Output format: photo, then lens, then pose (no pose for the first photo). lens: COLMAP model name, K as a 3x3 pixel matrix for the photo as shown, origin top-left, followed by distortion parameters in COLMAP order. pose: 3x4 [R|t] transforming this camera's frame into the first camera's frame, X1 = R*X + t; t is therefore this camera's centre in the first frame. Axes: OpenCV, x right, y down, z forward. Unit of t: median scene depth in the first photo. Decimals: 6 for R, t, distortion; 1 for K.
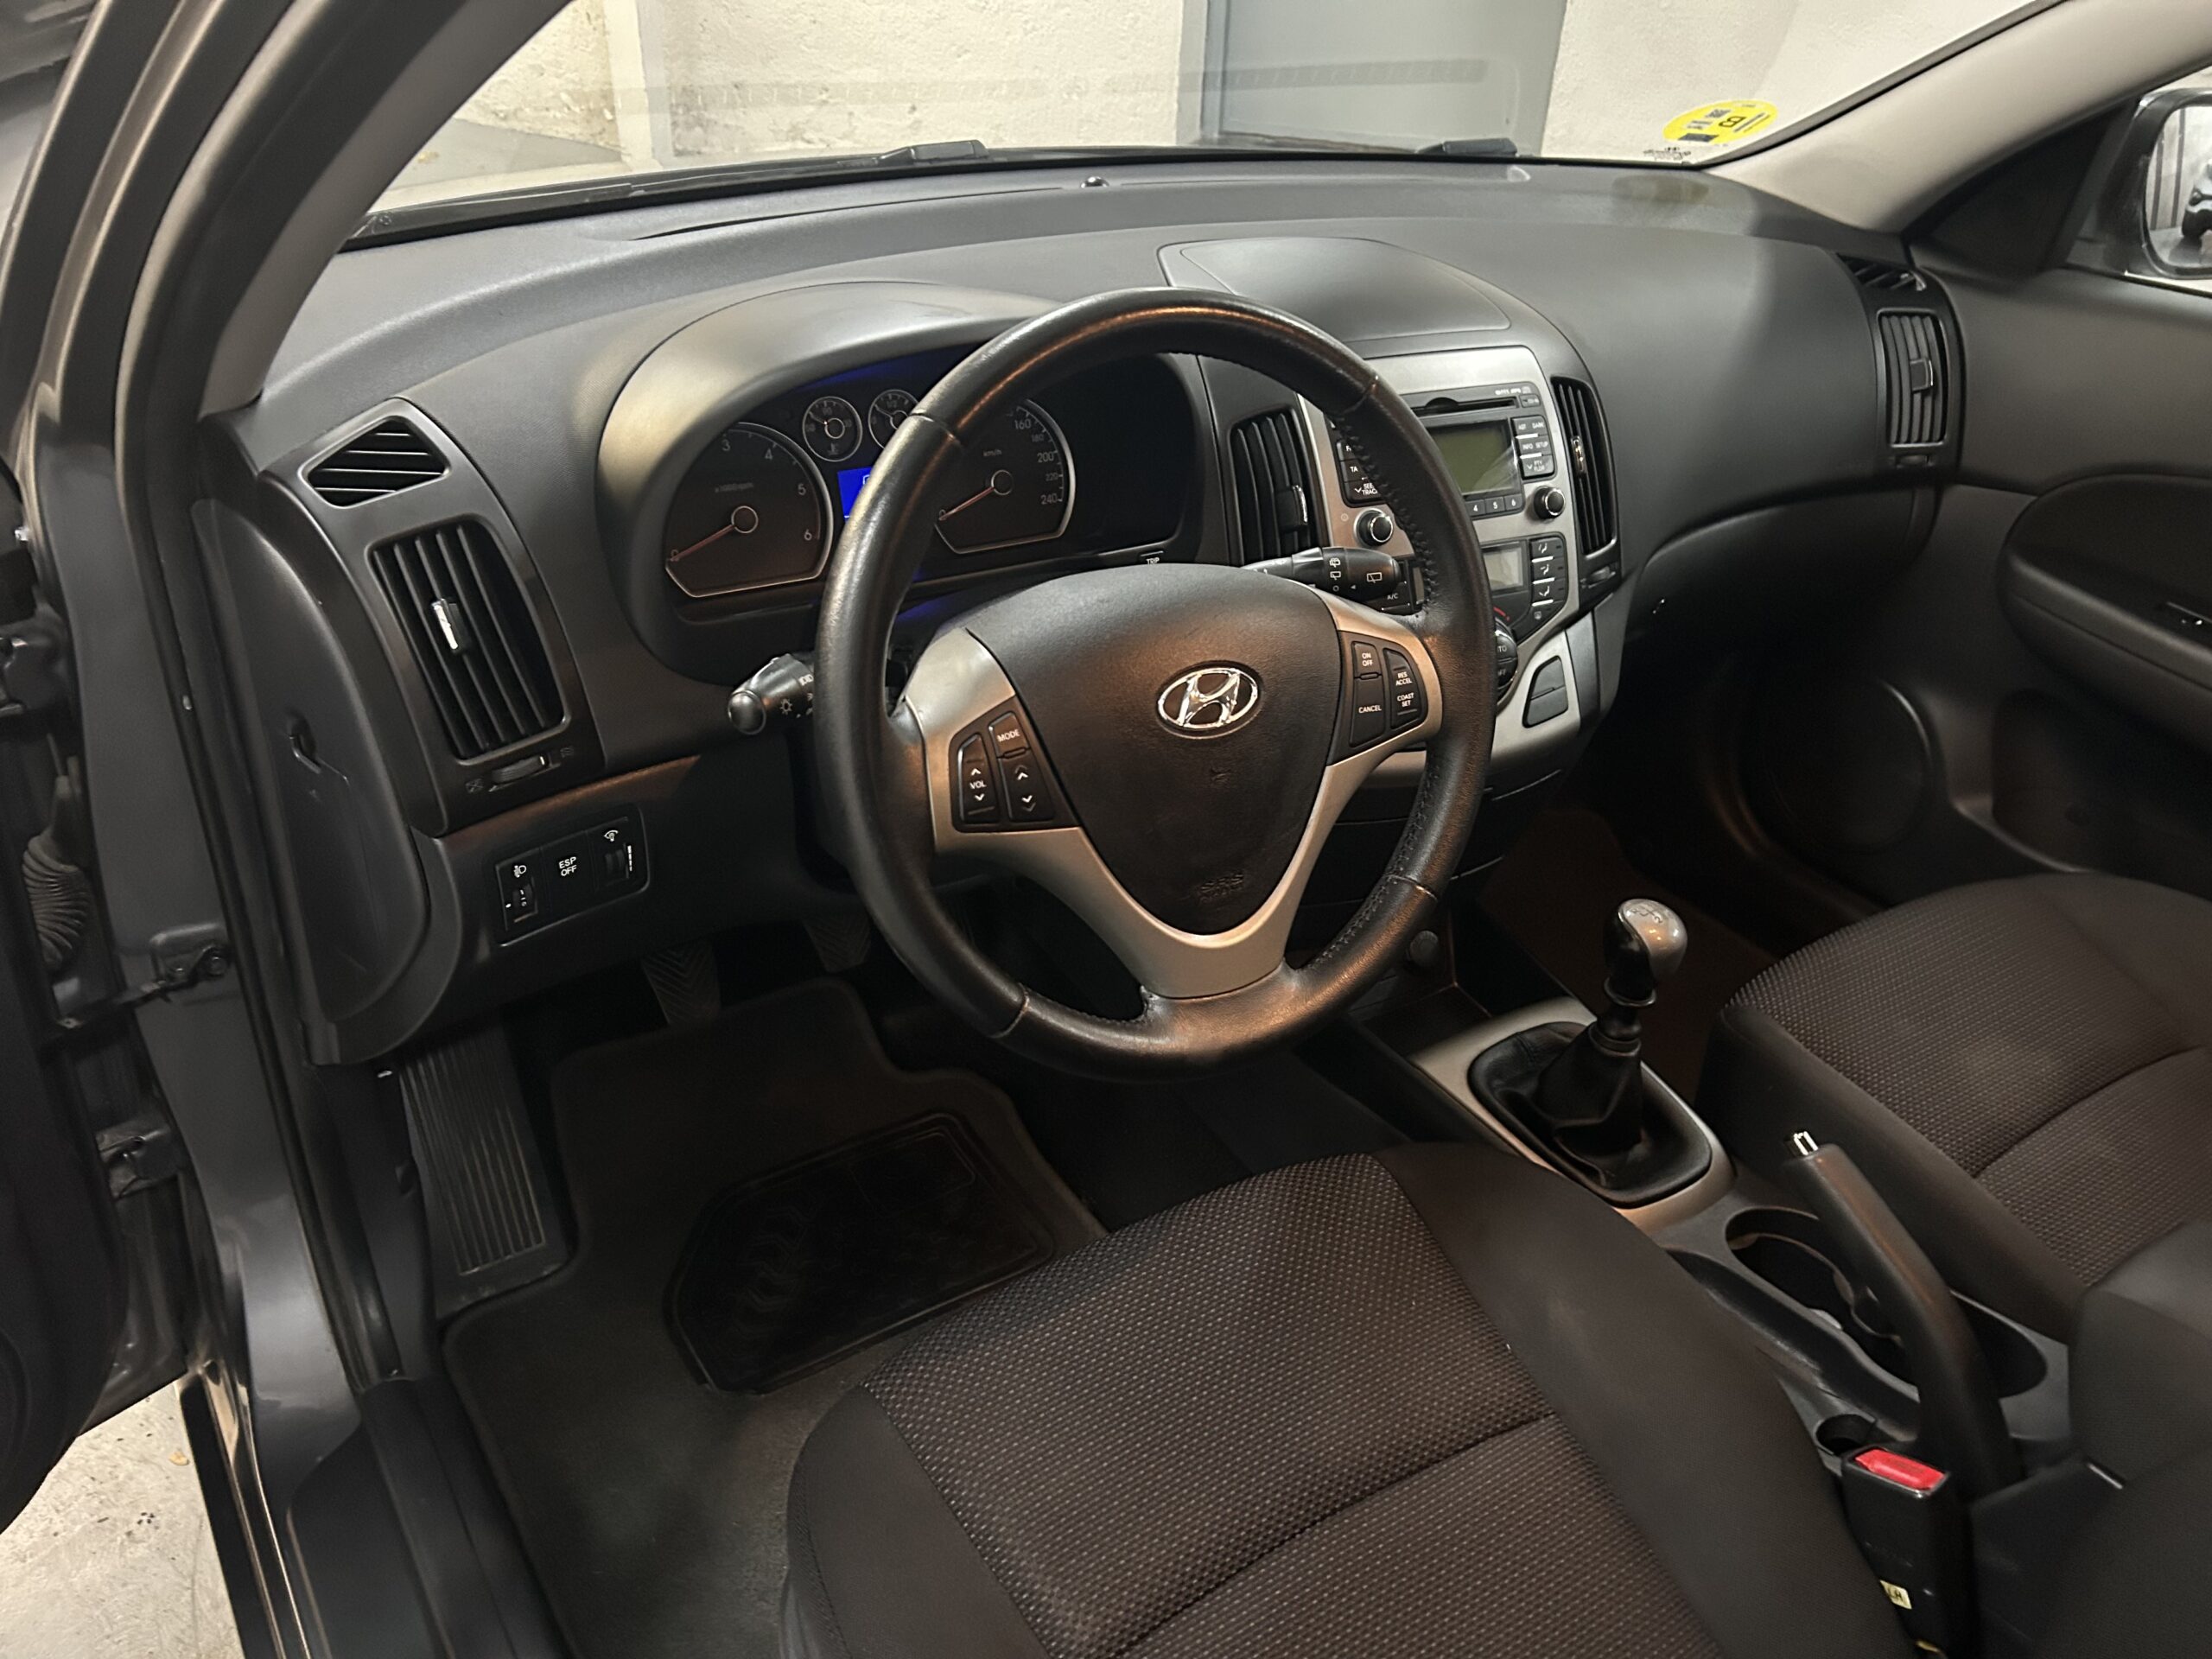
lens RADIAL K [[1677.6, 0, 1106.0], [0, 1677.6, 829.5], [0, 0, 1]] dist [0.030744, -0.003587]
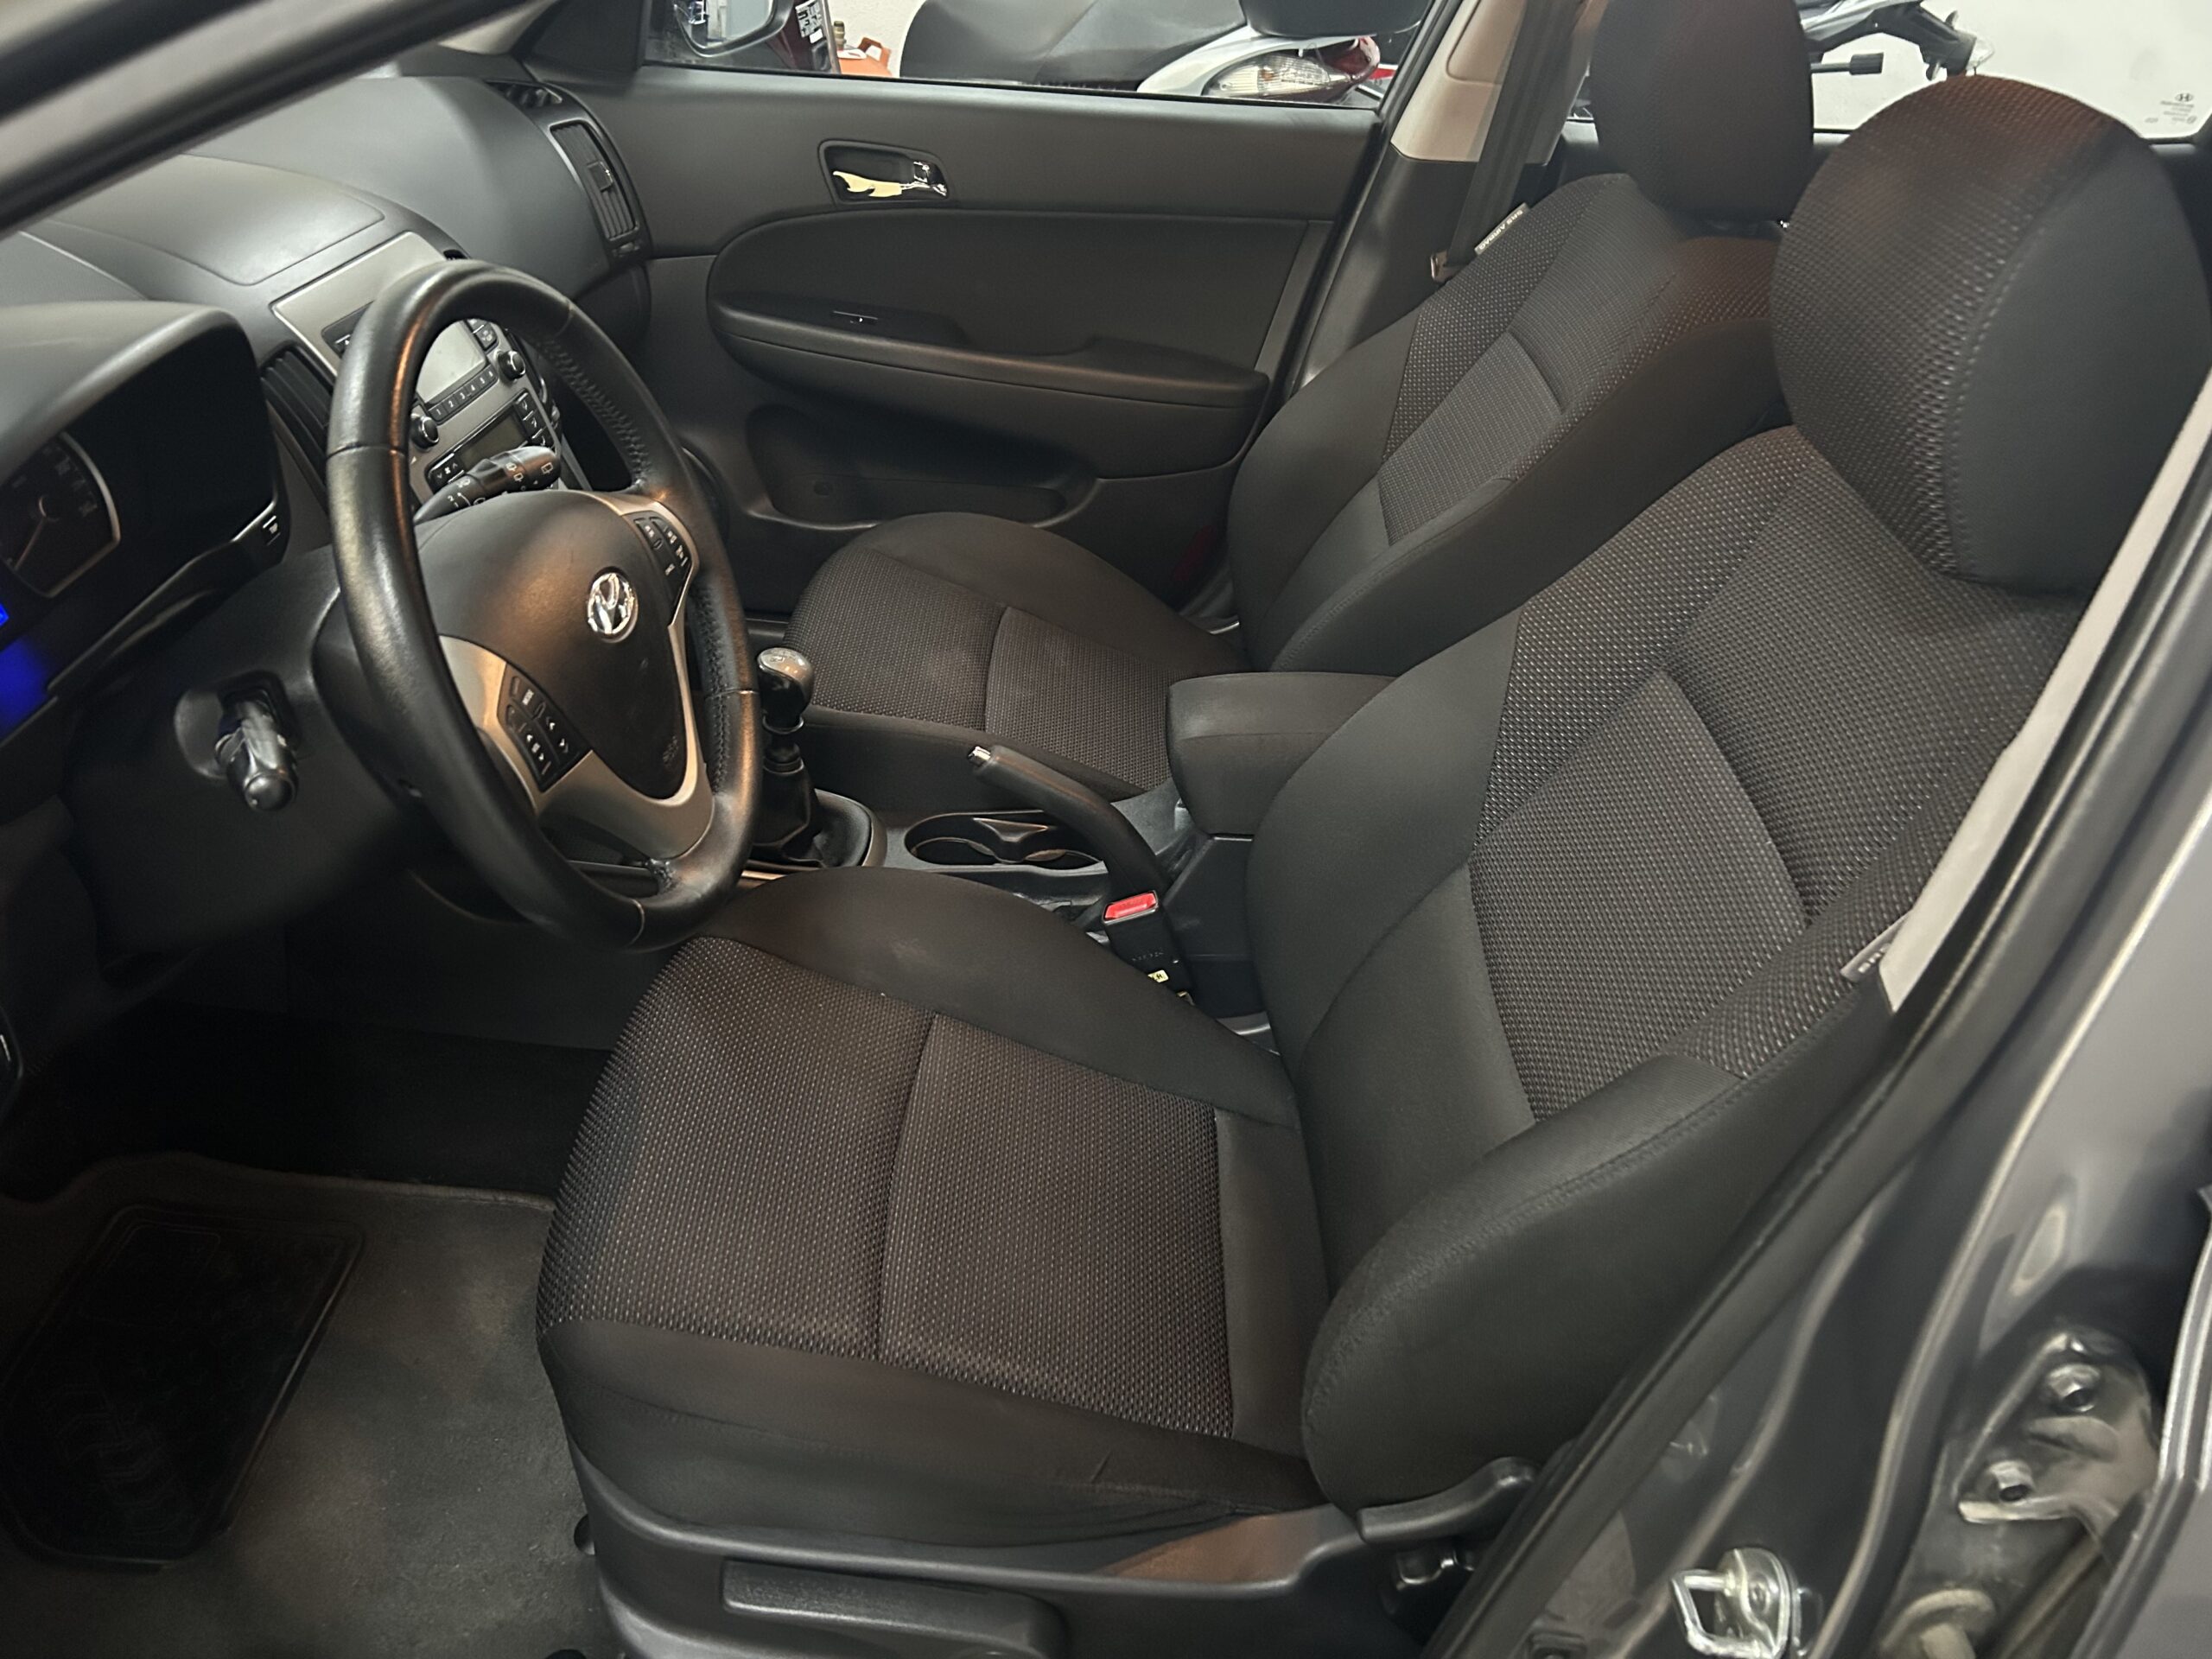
lens RADIAL K [[1677.6, 0, 1106.0], [0, 1677.6, 829.5], [0, 0, 1]] dist [0.030744, -0.003587]
pose [[0.572740, -0.465926, 0.674449, -0.426543], [0.370315, 0.881085, 0.294205, -0.111266], [-0.731324, 0.081256, 0.677172, -0.016563]]
